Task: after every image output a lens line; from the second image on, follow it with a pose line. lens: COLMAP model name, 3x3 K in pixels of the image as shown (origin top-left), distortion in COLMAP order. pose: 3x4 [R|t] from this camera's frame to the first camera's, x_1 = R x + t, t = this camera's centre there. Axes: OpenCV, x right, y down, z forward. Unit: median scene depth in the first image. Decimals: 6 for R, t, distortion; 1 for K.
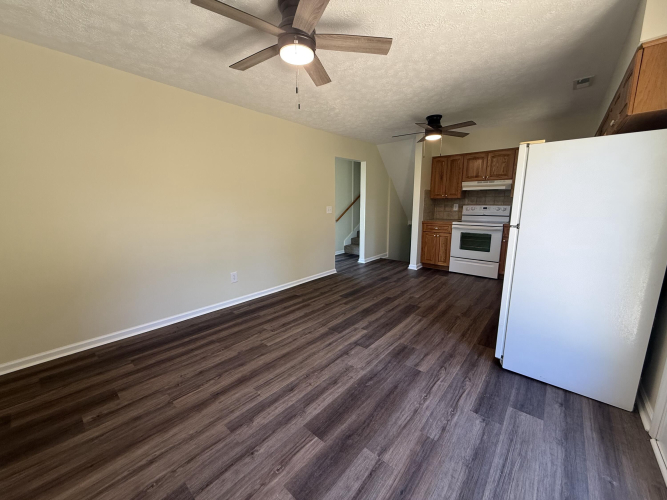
lens RADIAL K [[264.9, 0, 333.5], [0, 264.9, 250.0], [0, 0, 1]] dist [0.000020, -0.000082]
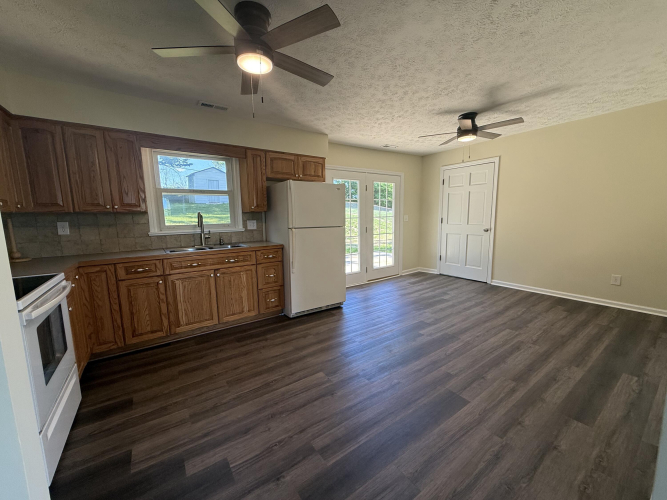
lens RADIAL K [[264.9, 0, 333.5], [0, 264.9, 250.0], [0, 0, 1]] dist [0.000020, -0.000082]
pose [[-0.967869, -0.006935, 0.251360, 0.206600], [0.070526, 0.952010, 0.297830, -0.370427], [-0.241362, 0.305987, -0.920932, 2.087770]]
